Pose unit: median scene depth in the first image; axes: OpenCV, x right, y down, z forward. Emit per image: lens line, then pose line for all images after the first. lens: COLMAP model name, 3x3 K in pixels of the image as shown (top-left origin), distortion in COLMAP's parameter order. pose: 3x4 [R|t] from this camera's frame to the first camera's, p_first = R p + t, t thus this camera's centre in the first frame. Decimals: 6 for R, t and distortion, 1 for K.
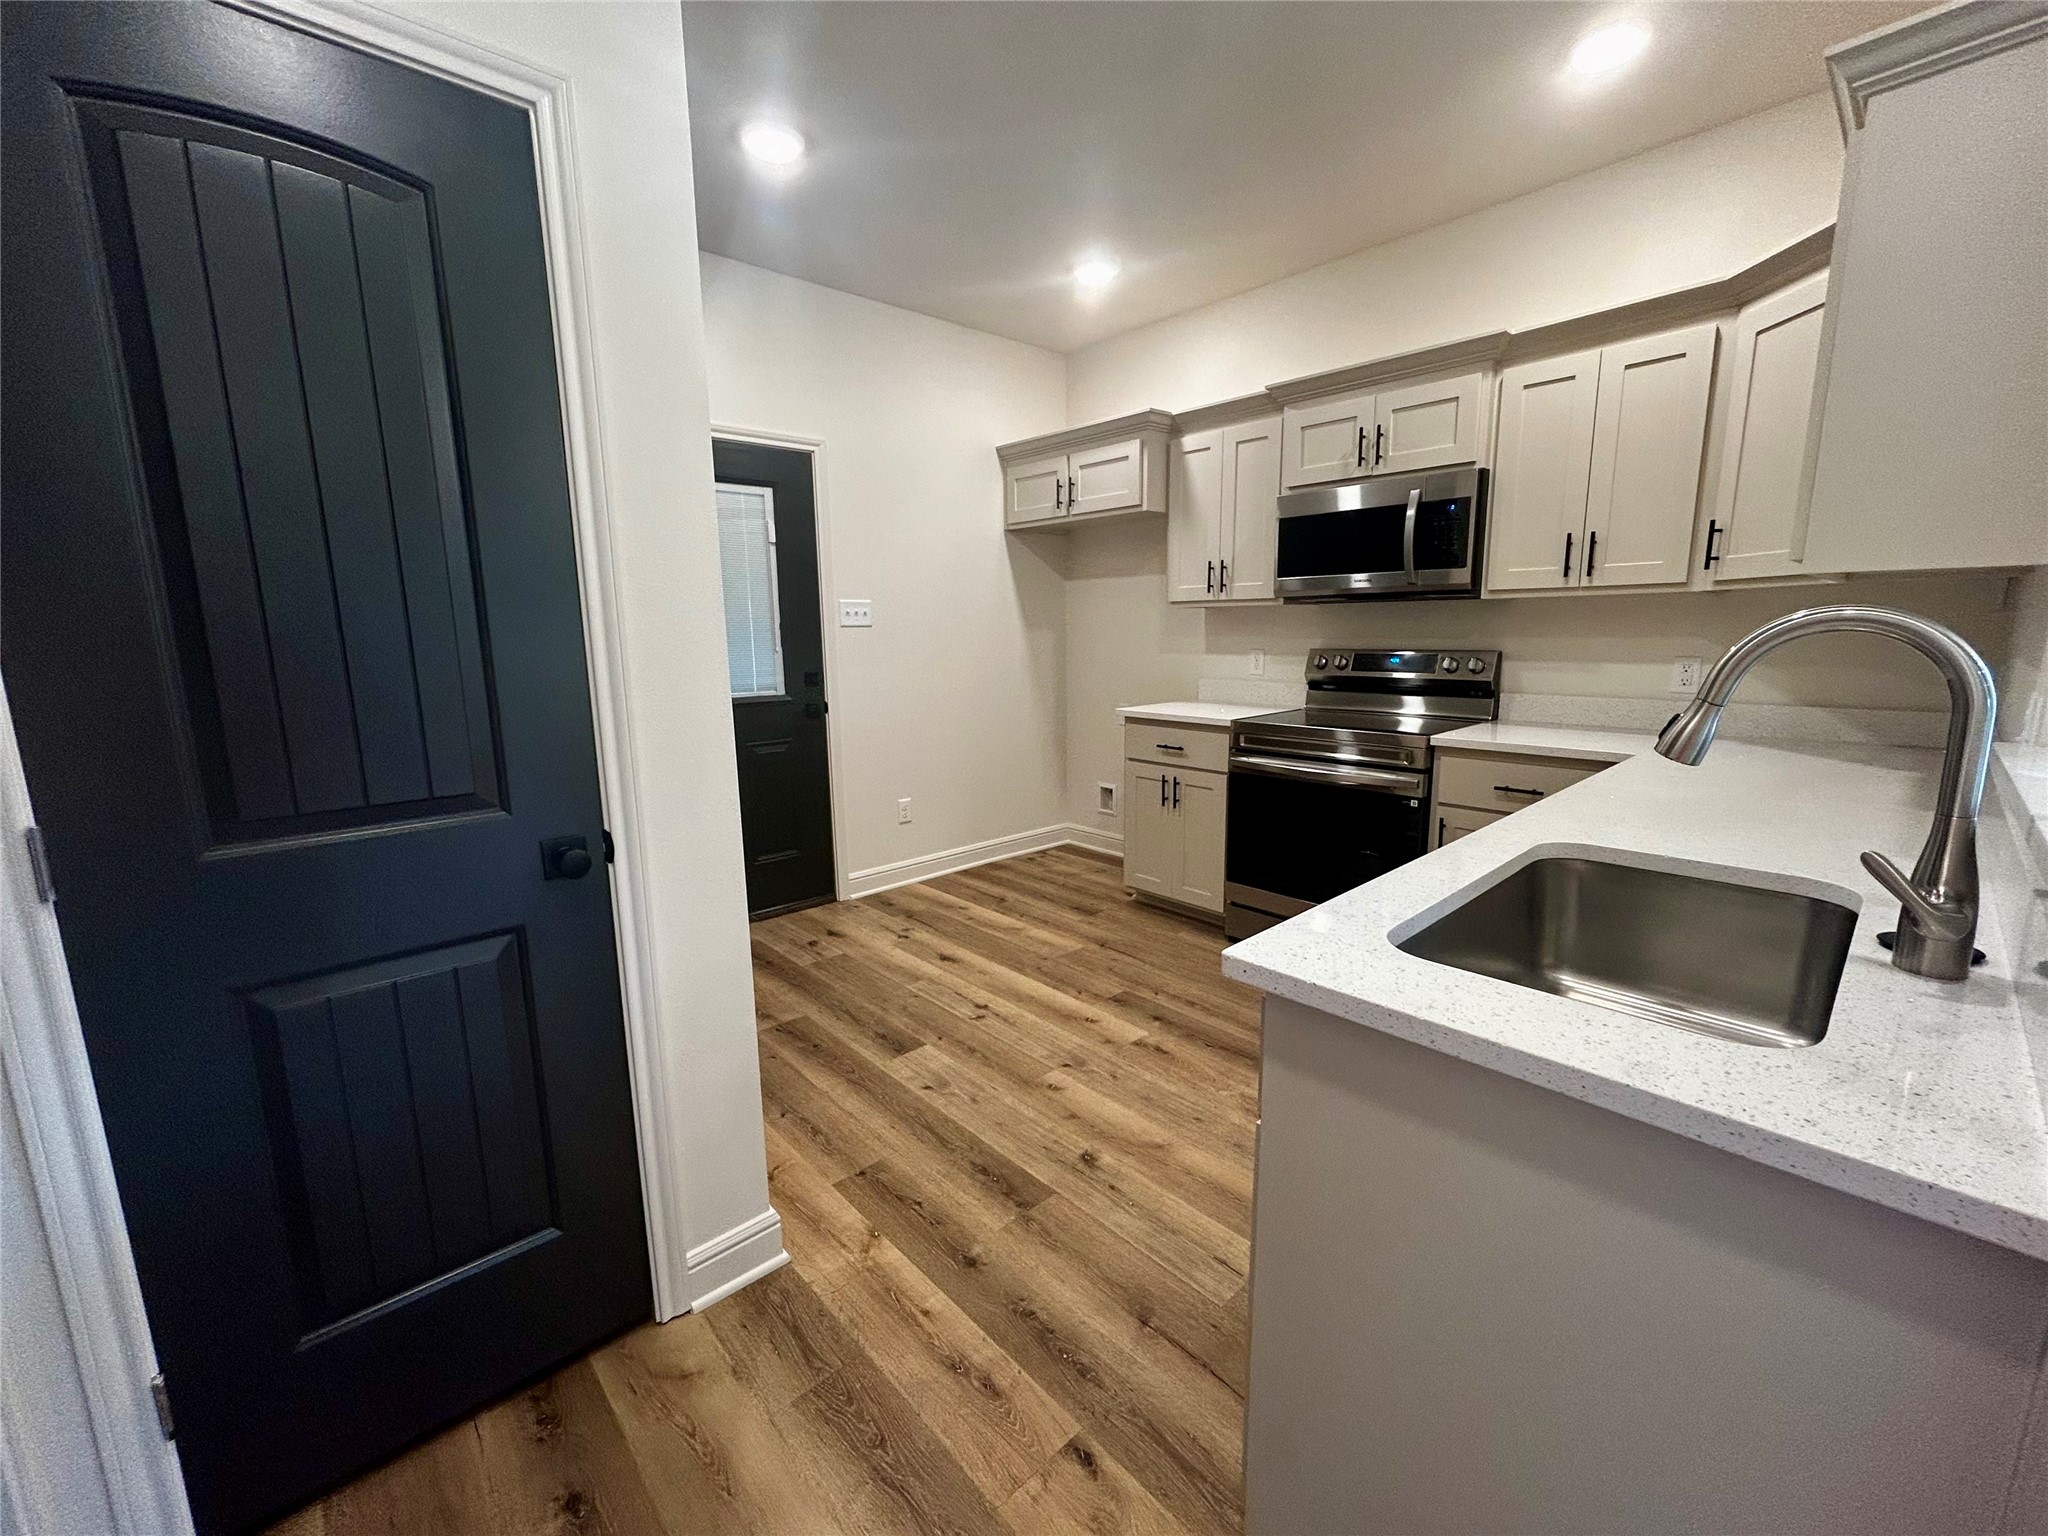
lens RADIAL K [[827.2, 0, 1025.8], [0, 827.2, 768.9], [0, 0, 1]] dist [-0.001627, 0.000513]
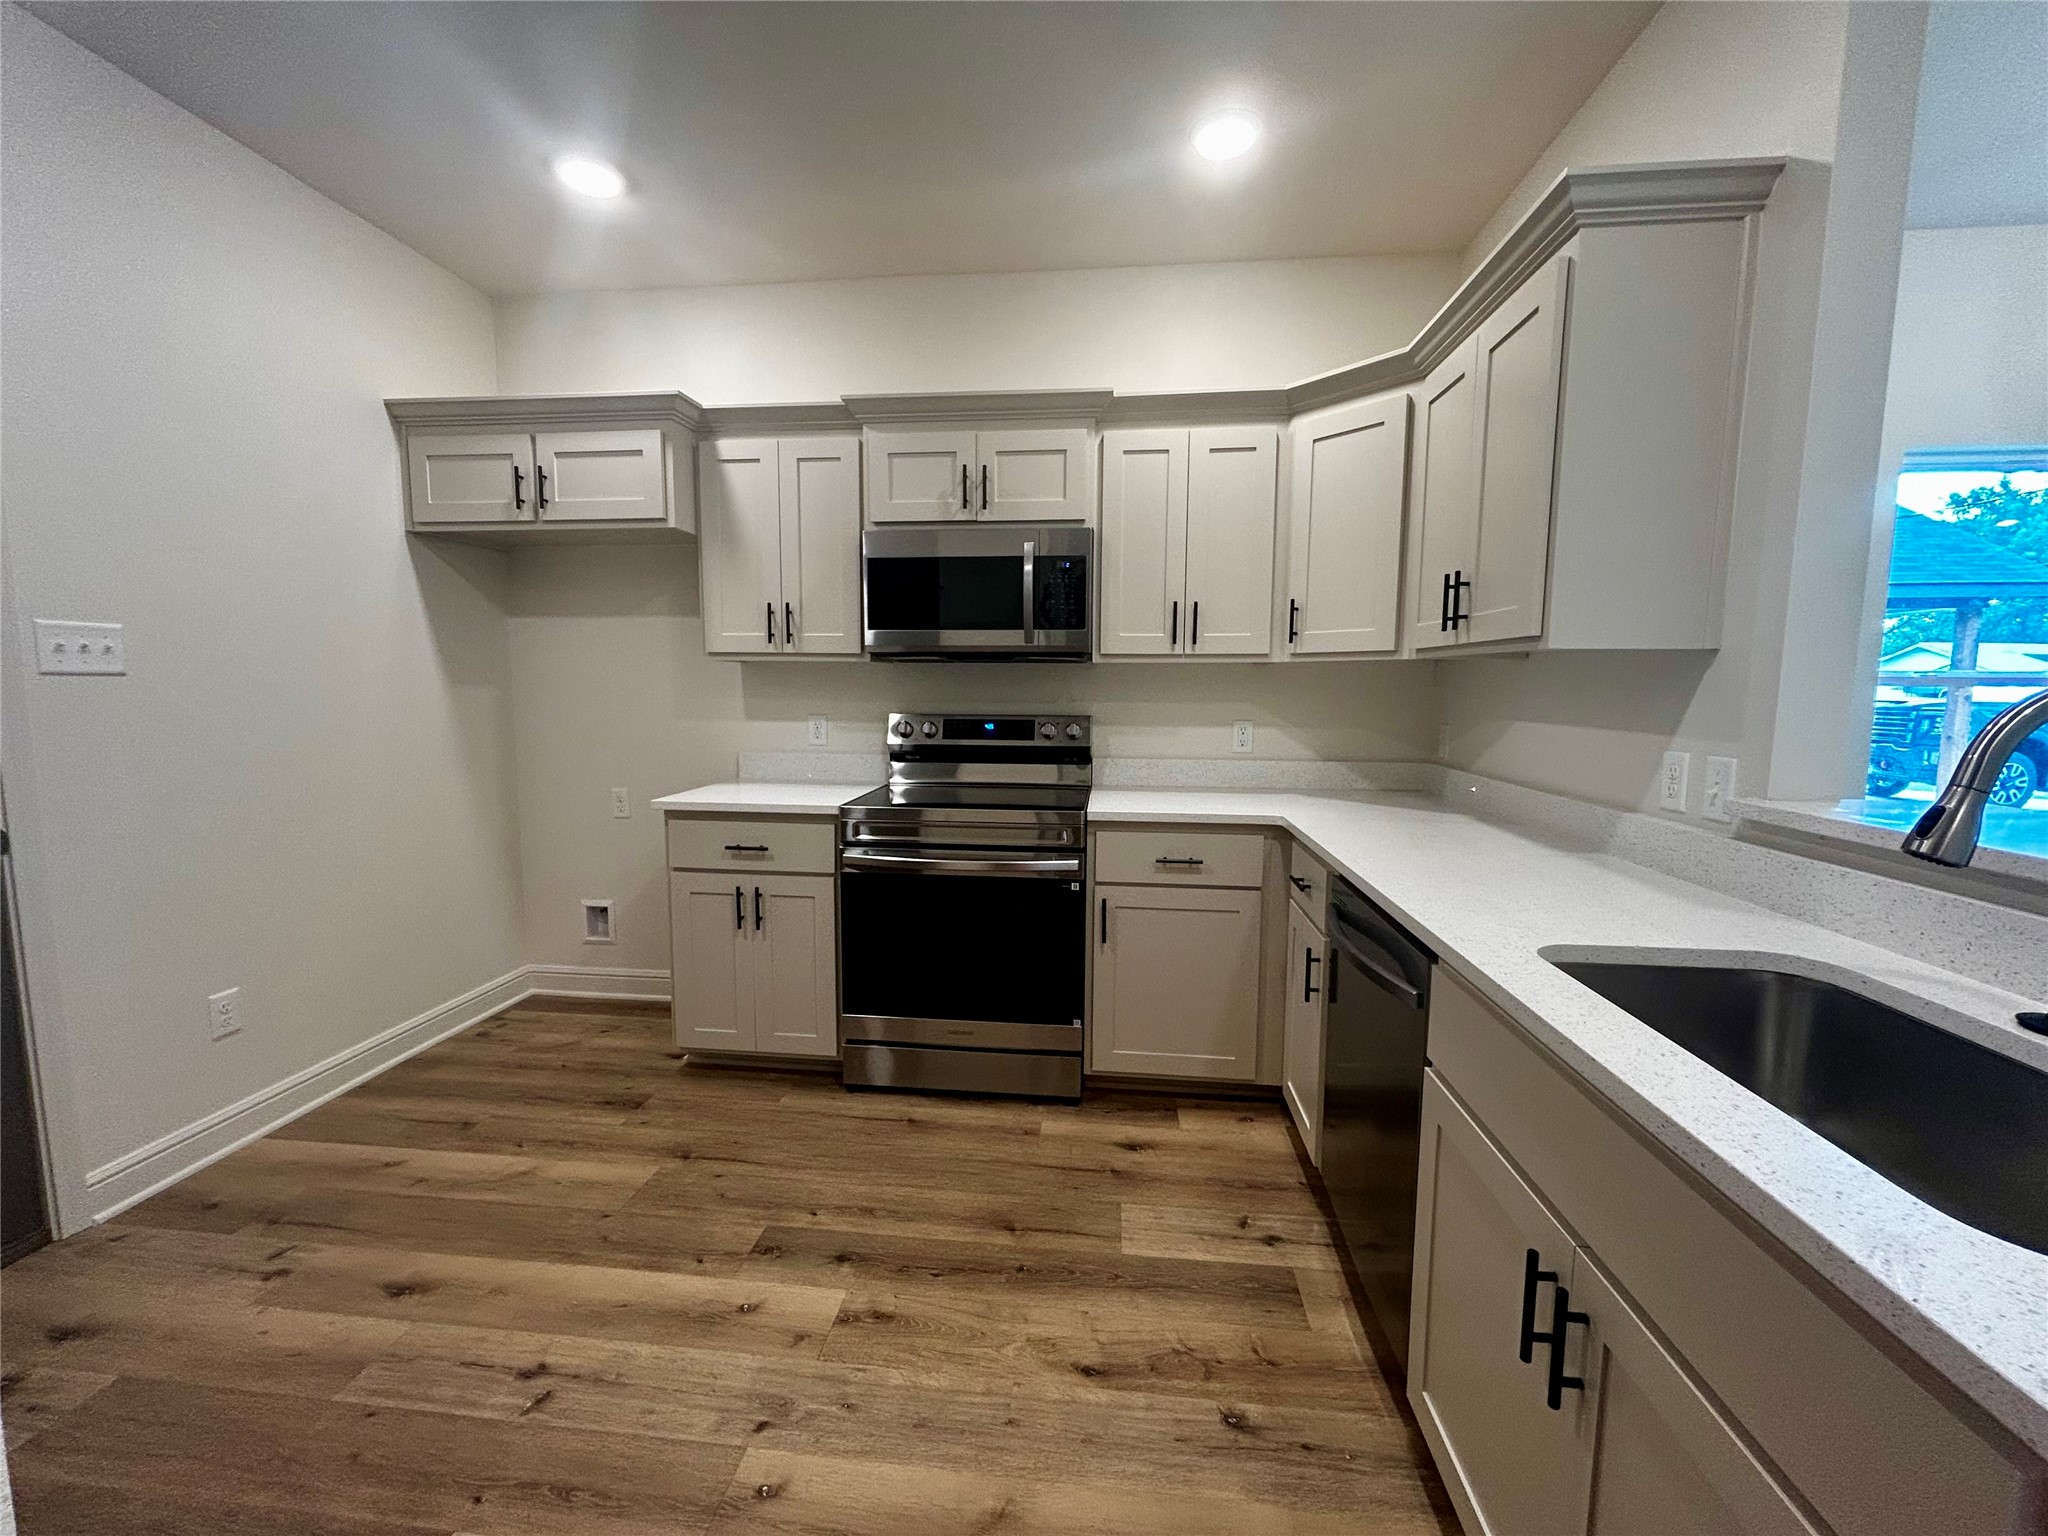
lens RADIAL K [[827.2, 0, 1025.8], [0, 827.2, 768.9], [0, 0, 1]] dist [-0.001627, 0.000513]
pose [[0.749026, -0.050004, 0.660651, -0.127026], [0.097027, 0.994676, -0.034721, -0.048444], [-0.655397, 0.090108, 0.749890, 0.290023]]
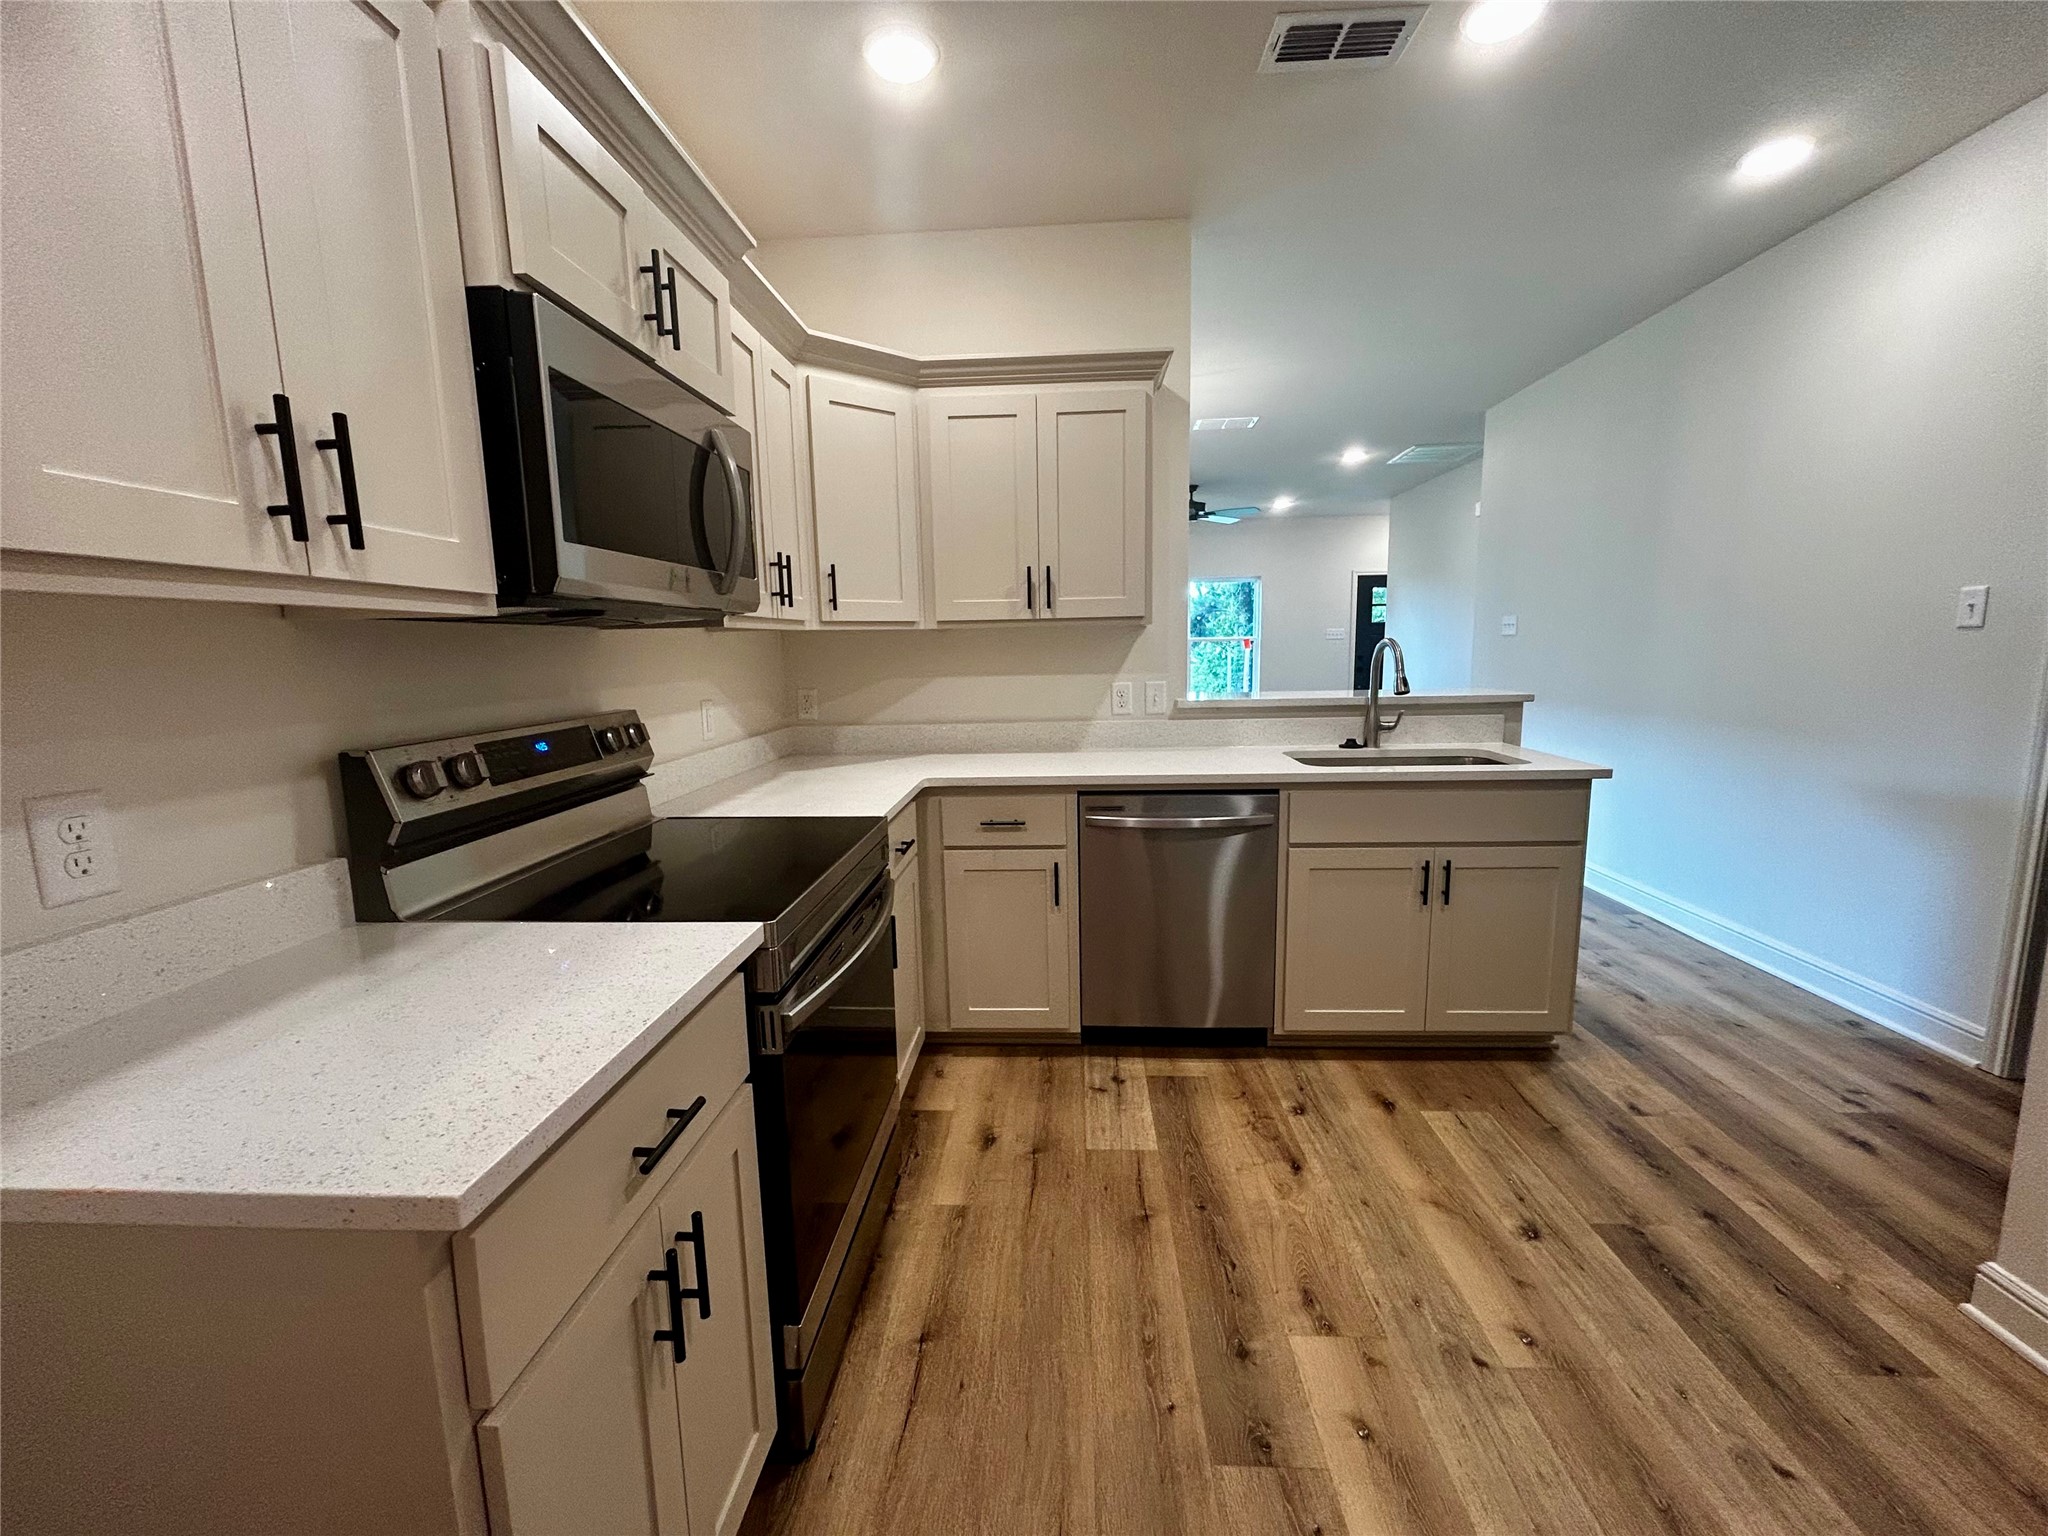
lens RADIAL K [[827.2, 0, 1025.8], [0, 827.2, 768.9], [0, 0, 1]] dist [-0.001627, 0.000513]
pose [[-0.697512, -0.073520, 0.712792, -0.086239], [0.155376, 0.955540, 0.250602, -0.190766], [-0.699525, 0.285549, -0.655077, 1.100749]]
